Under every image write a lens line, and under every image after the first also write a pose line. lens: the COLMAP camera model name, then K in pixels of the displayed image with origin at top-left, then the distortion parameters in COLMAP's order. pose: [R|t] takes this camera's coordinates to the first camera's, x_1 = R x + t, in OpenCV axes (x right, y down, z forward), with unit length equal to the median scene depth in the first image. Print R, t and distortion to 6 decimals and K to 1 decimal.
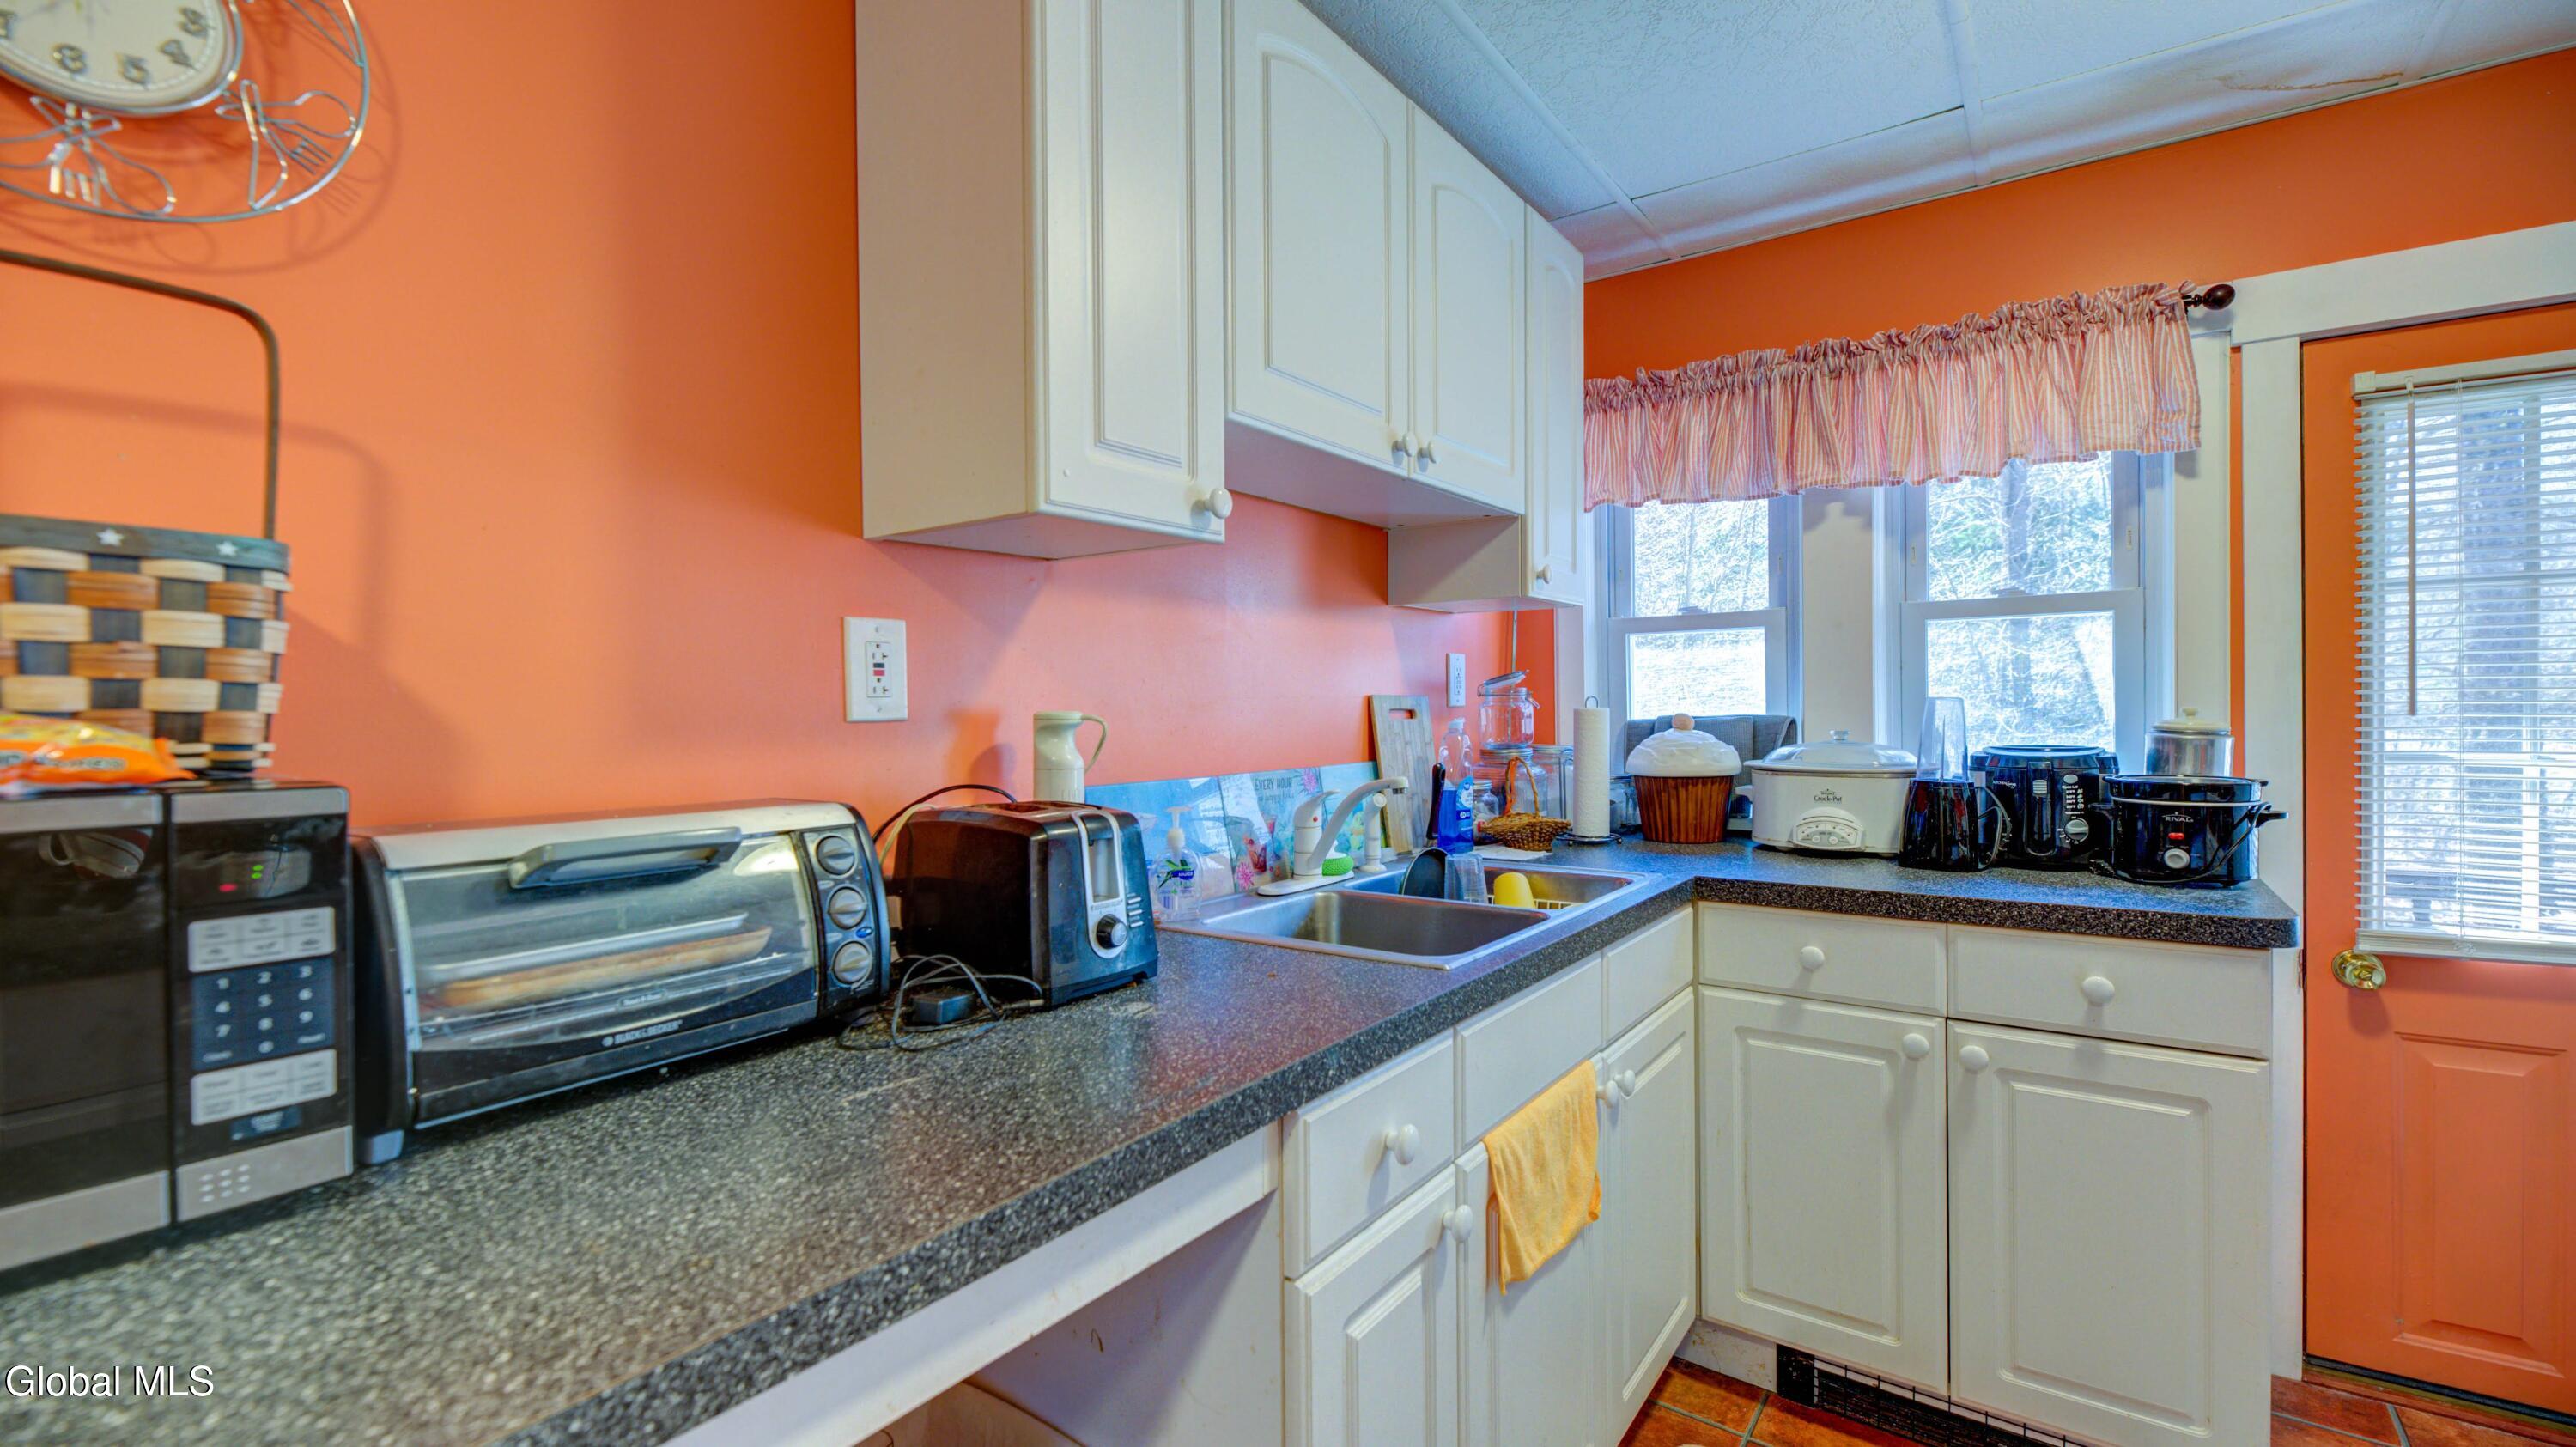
lens RADIAL K [[1055.2, 0, 1289.6], [0, 1055.2, 729.1], [0, 0, 1]] dist [0.001934, 0.000123]
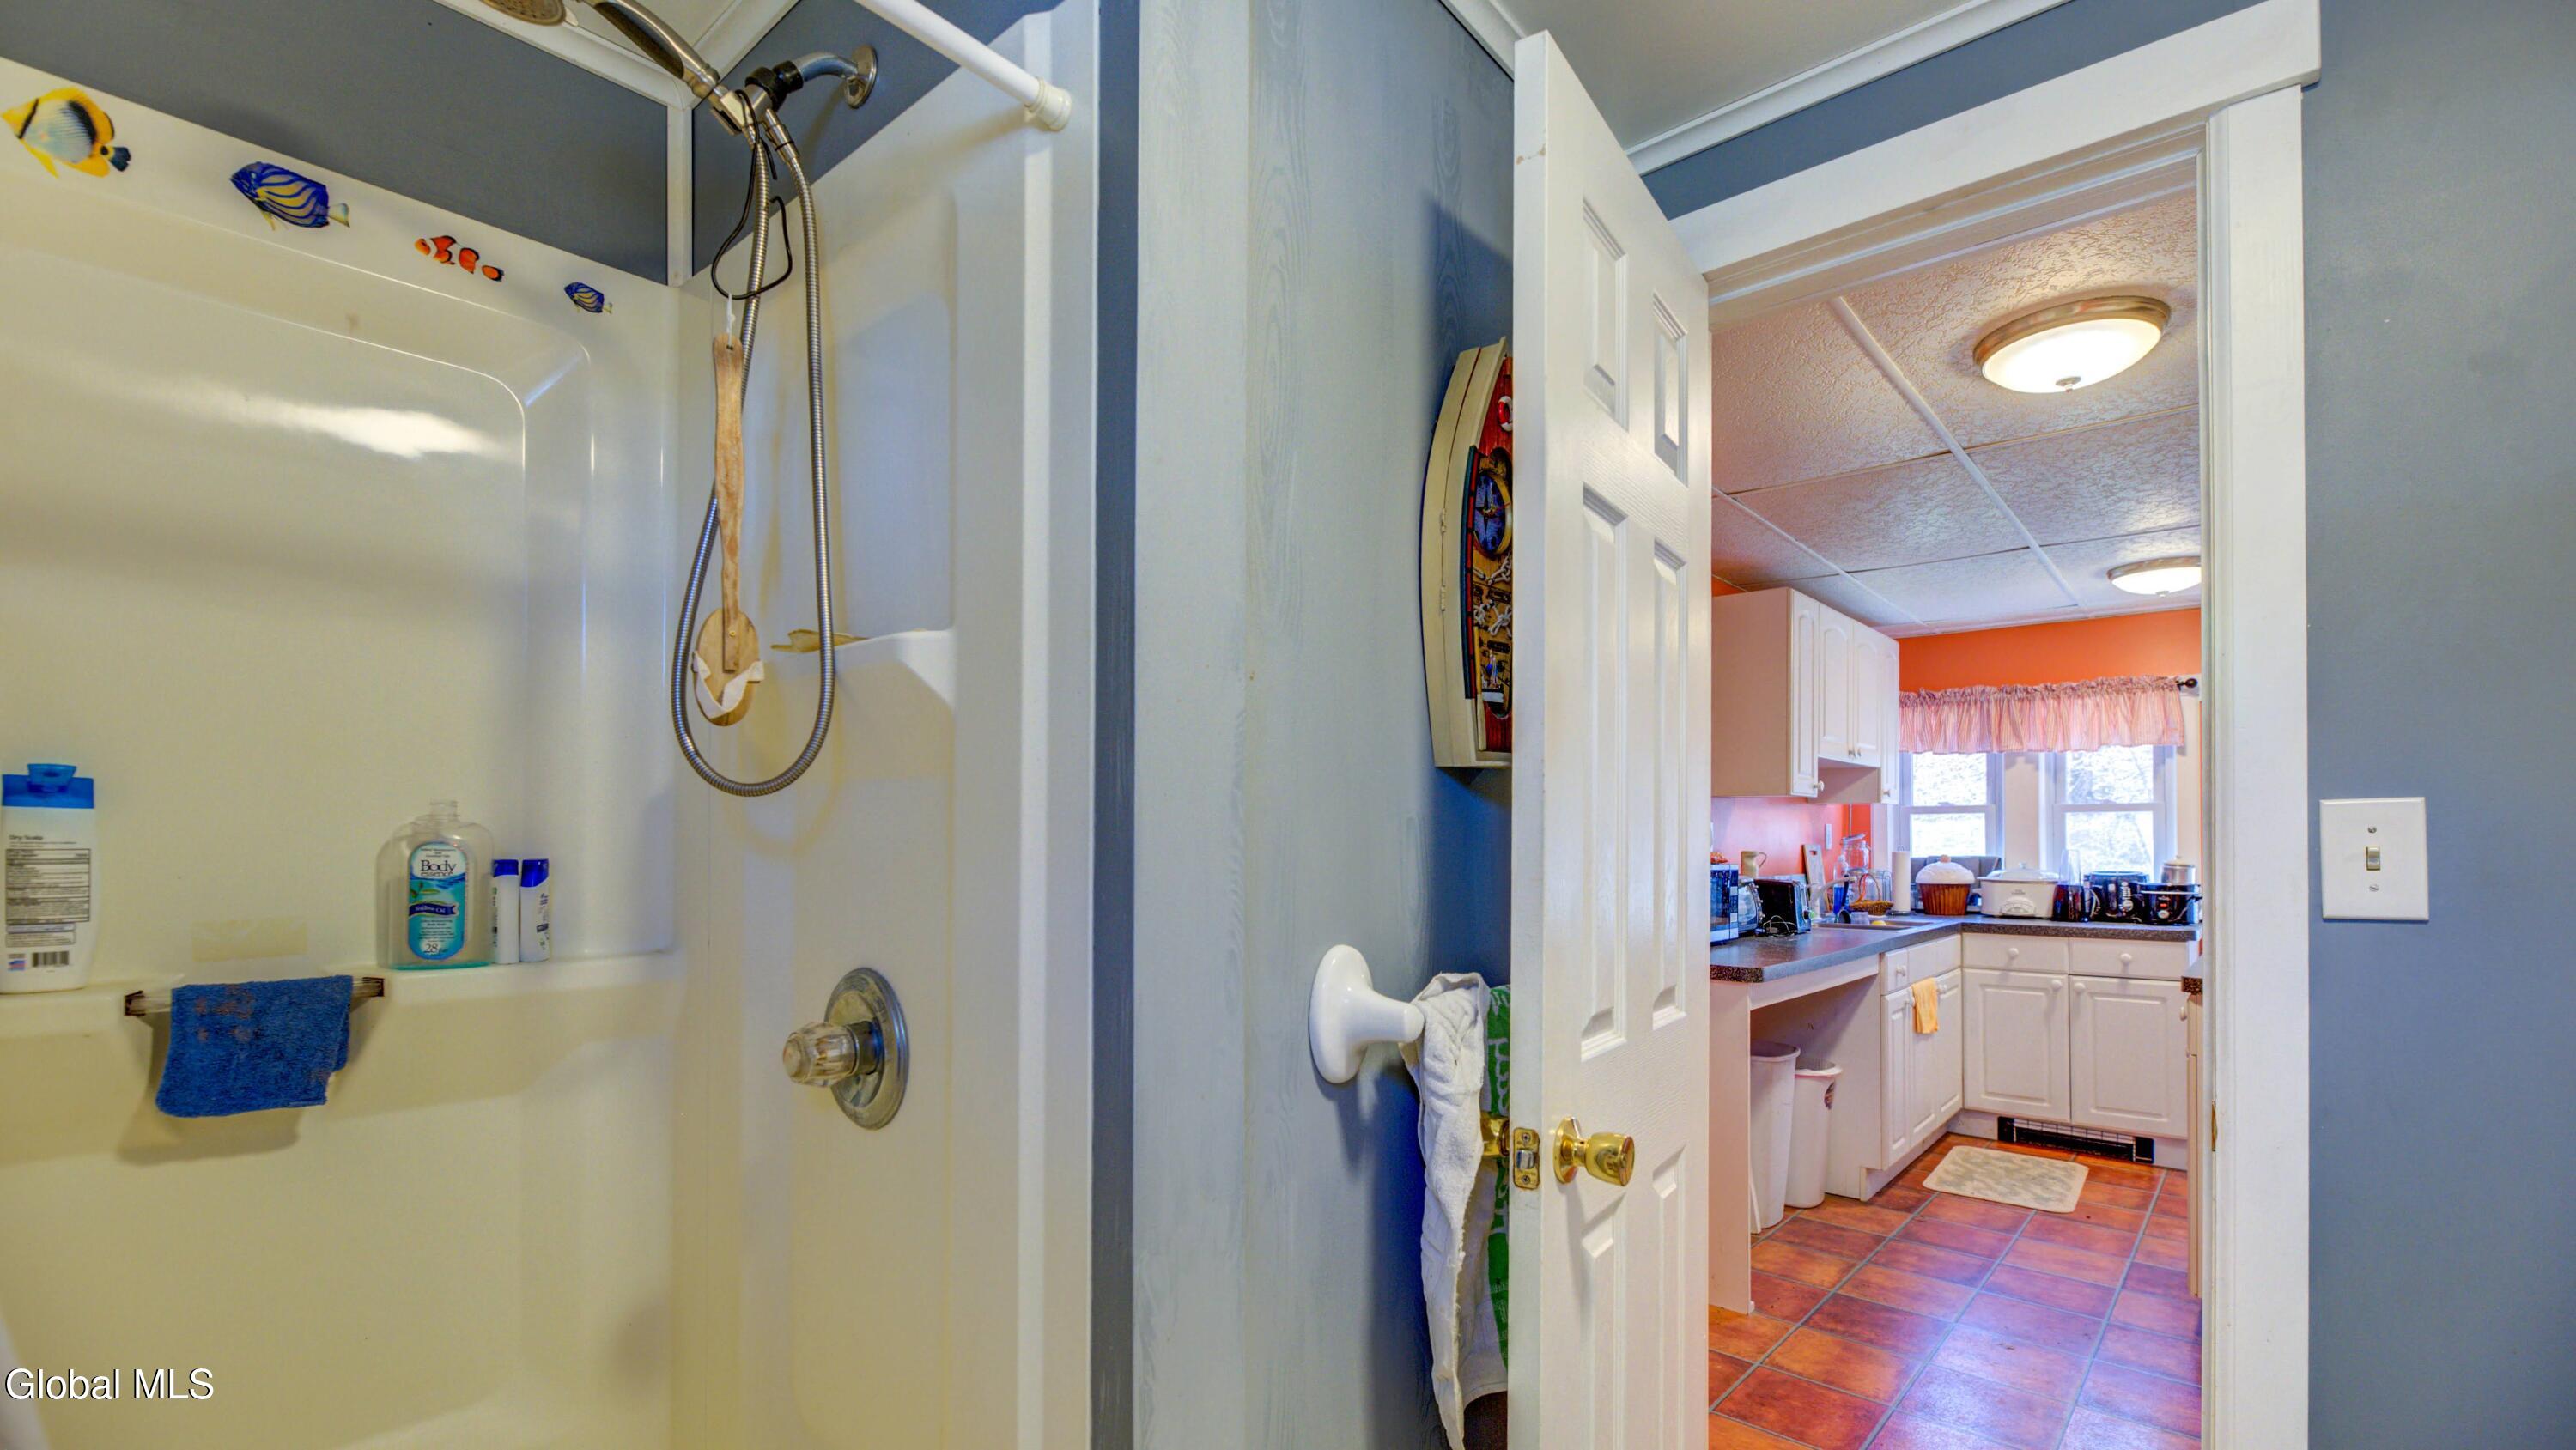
lens RADIAL K [[1055.0, 0, 1345.8], [0, 1055.0, 839.8], [0, 0, 1]] dist [0.001934, 0.000123]
pose [[0.996959, 0.012833, -0.076863, -0.775366], [-0.014562, 0.999652, -0.021984, 0.022898], [0.076554, 0.023036, 0.996799, -1.407103]]
